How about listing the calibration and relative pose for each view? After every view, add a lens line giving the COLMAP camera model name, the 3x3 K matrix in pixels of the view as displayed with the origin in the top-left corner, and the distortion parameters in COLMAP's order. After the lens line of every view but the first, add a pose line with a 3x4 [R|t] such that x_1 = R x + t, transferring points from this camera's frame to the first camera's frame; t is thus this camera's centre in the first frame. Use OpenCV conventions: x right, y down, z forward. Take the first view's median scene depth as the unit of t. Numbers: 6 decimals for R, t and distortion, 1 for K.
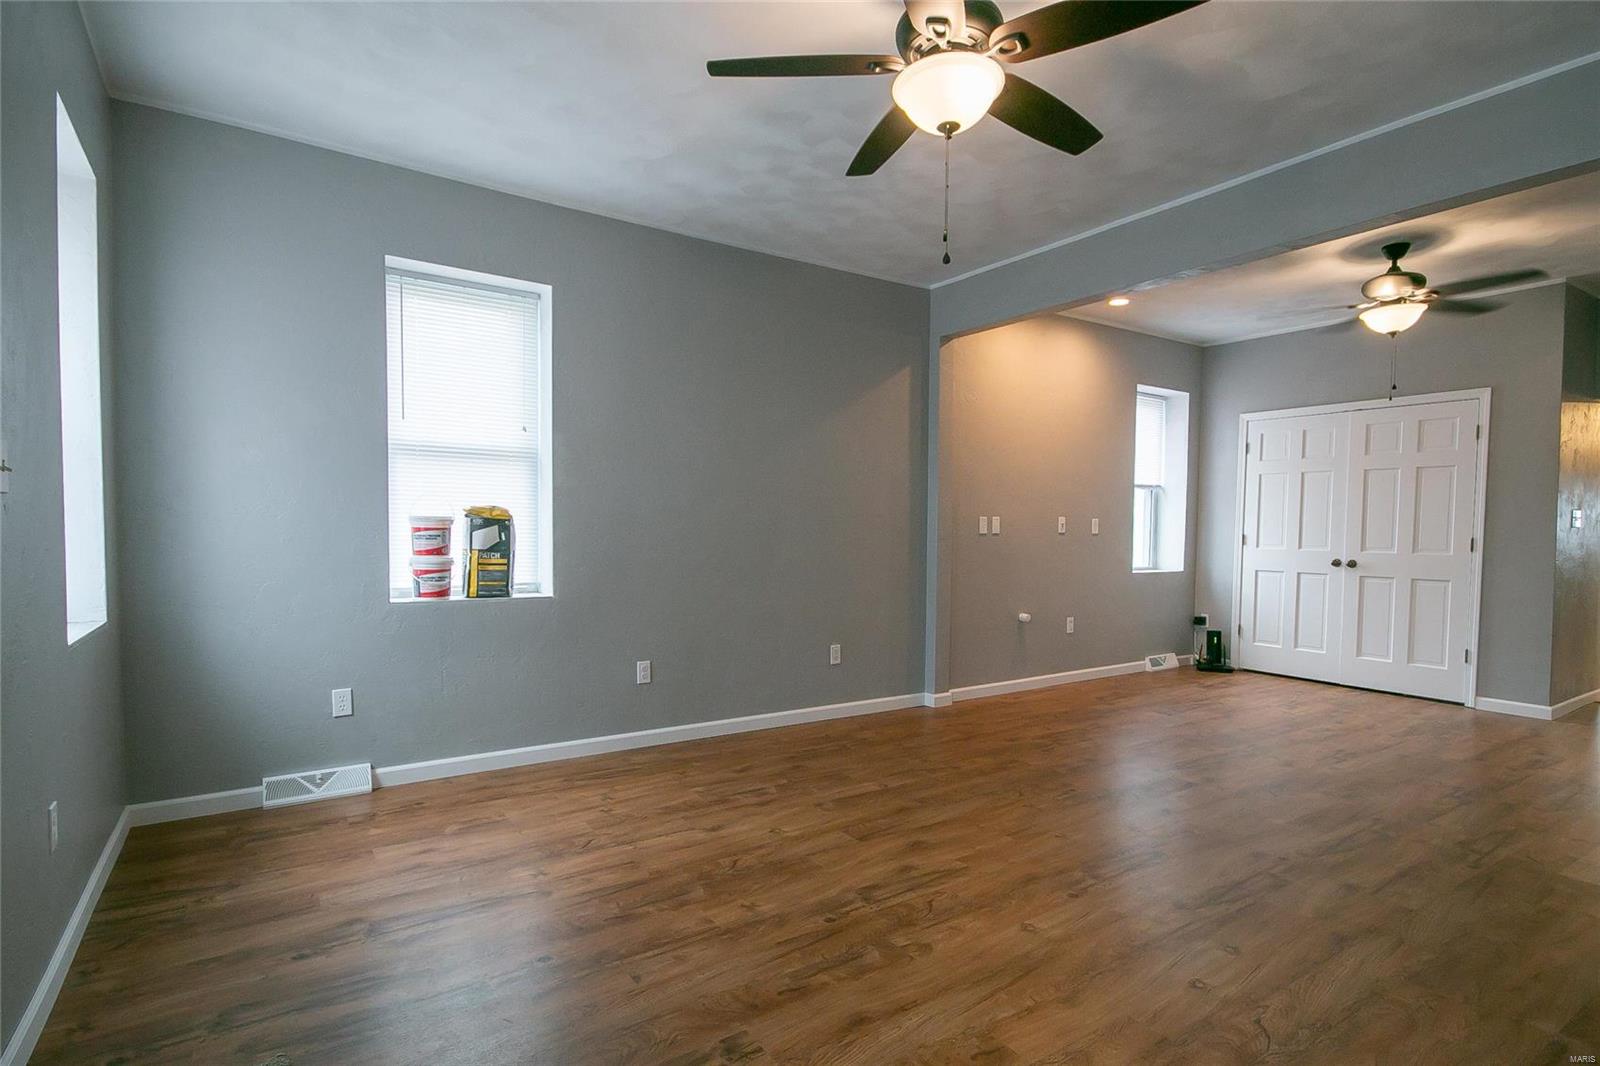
lens RADIAL K [[816.2, 0, 820.0], [0, 816.2, 556.0], [0, 0, 1]] dist [0.014057, -0.006687]
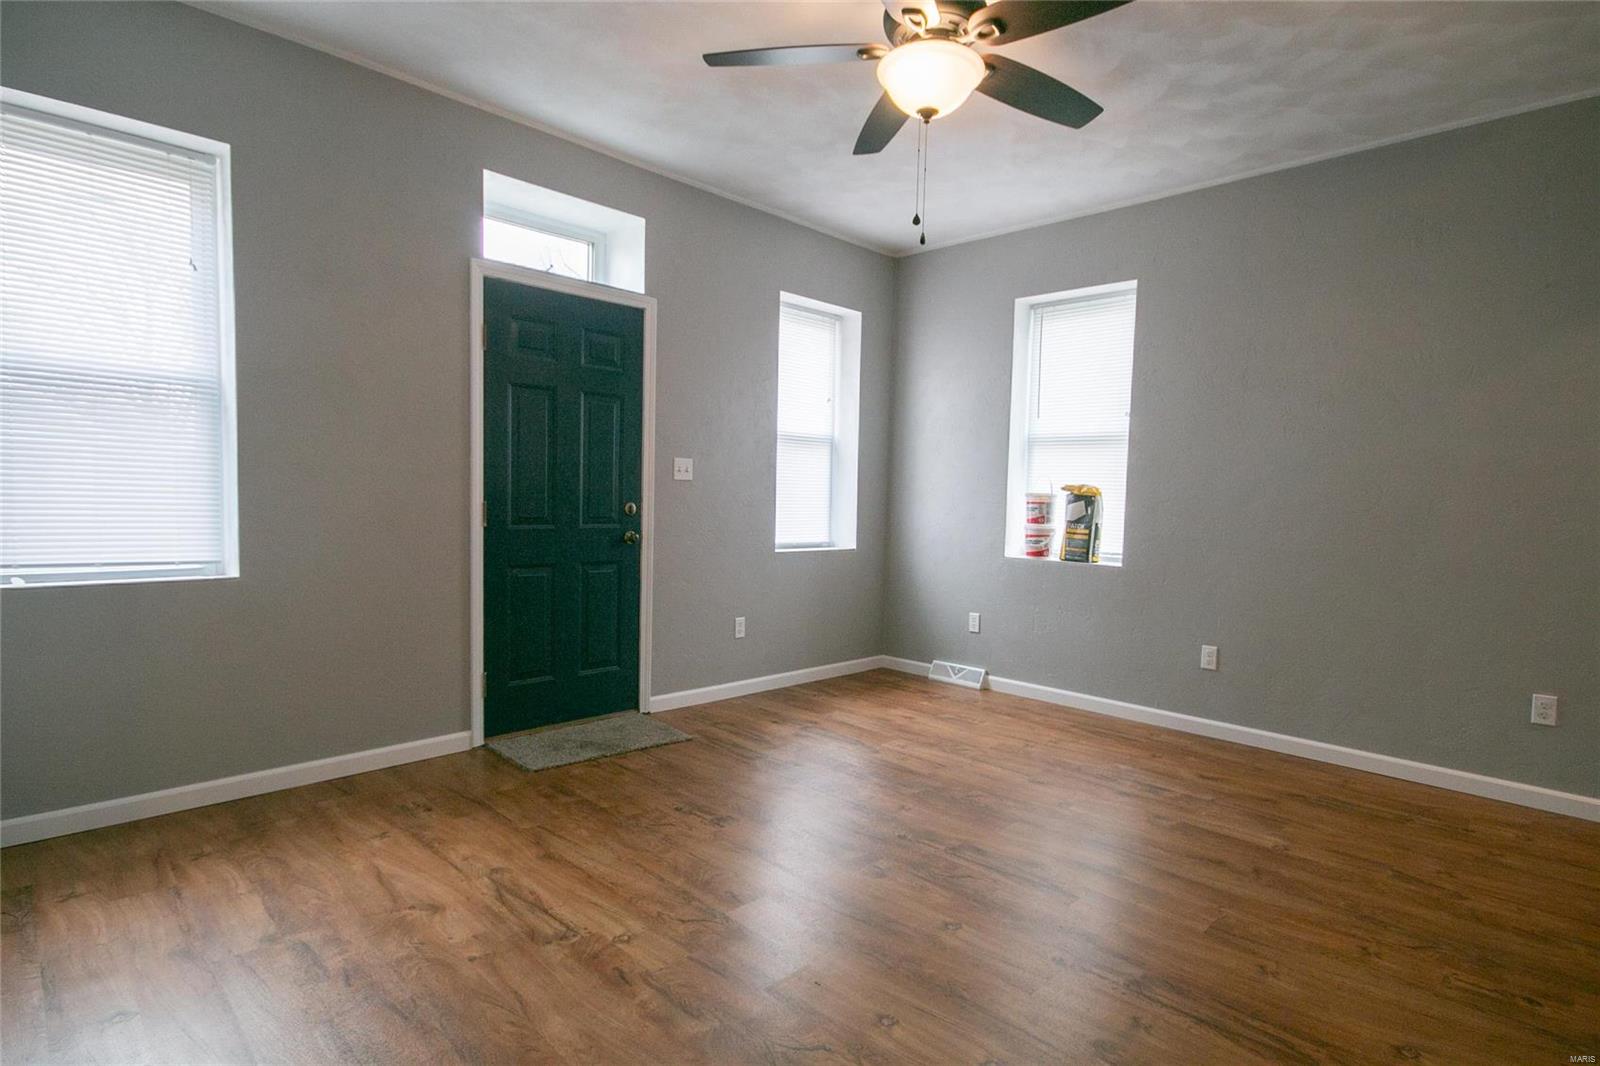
lens RADIAL K [[816.2, 0, 802.1], [0, 816.2, 545.8], [0, 0, 1]] dist [0.014057, -0.006687]
pose [[0.175307, 0.056757, -0.982876, 0.741018], [-0.053923, 0.997392, 0.047977, -0.007924], [0.983036, 0.044589, 0.177911, 0.431055]]
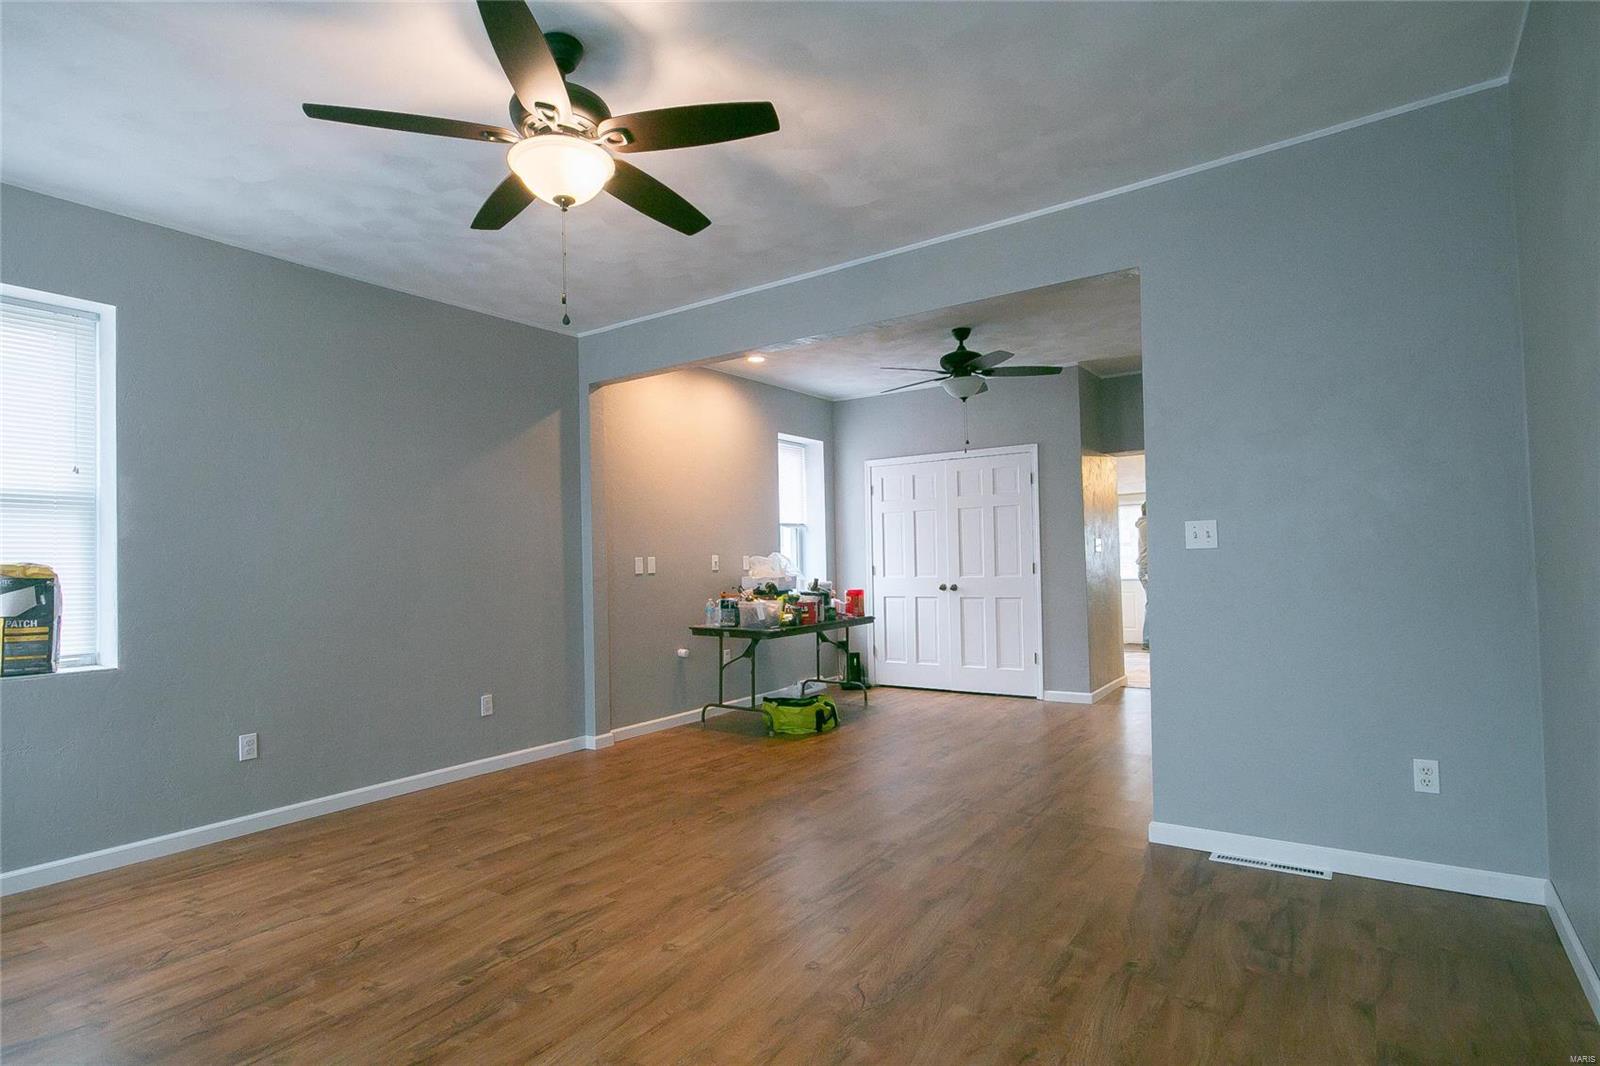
lens RADIAL K [[816.2, 0, 801.6], [0, 816.2, 540.8], [0, 0, 1]] dist [0.014057, -0.006687]
pose [[0.932669, -0.022594, 0.360025, 0.030634], [0.046434, 0.997253, -0.057705, 0.000585], [-0.357733, 0.070537, 0.931156, -0.052057]]
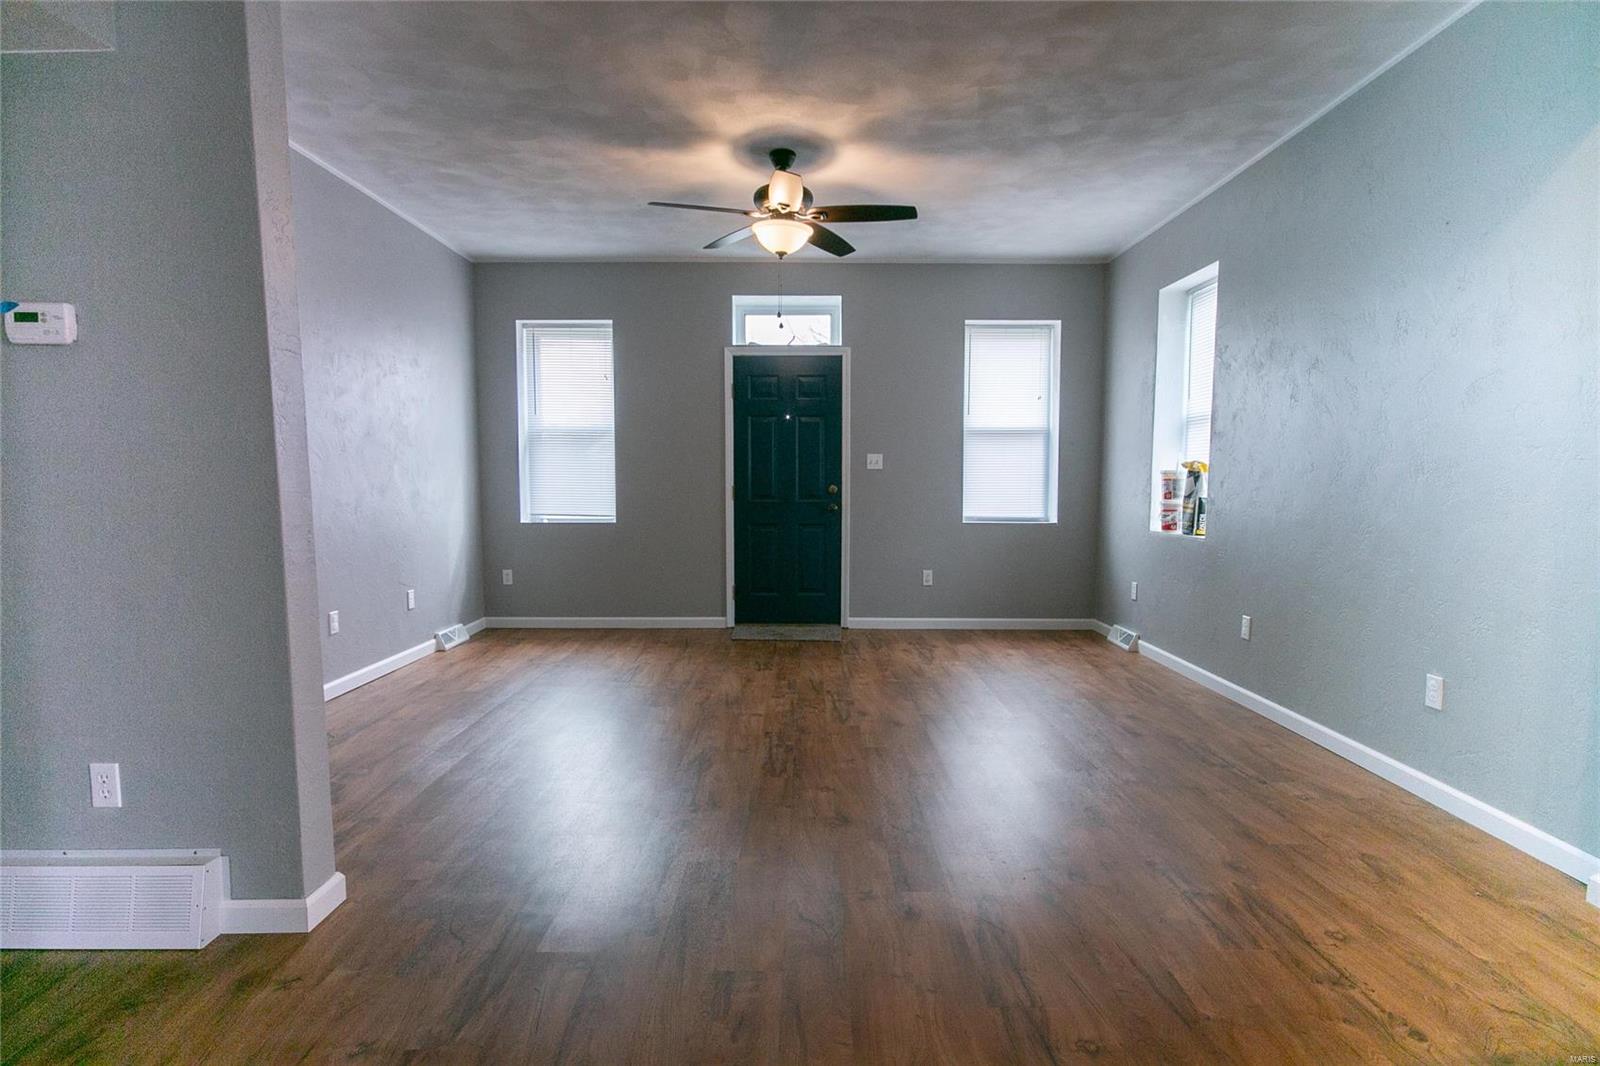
lens RADIAL K [[816.2, 0, 806.9], [0, 816.2, 535.1], [0, 0, 1]] dist [0.014057, -0.006687]
pose [[-0.562360, 0.043307, -0.825757, 1.023280], [-0.035188, 0.996470, 0.076224, -0.024323], [0.826143, 0.071922, -0.558851, 1.310939]]
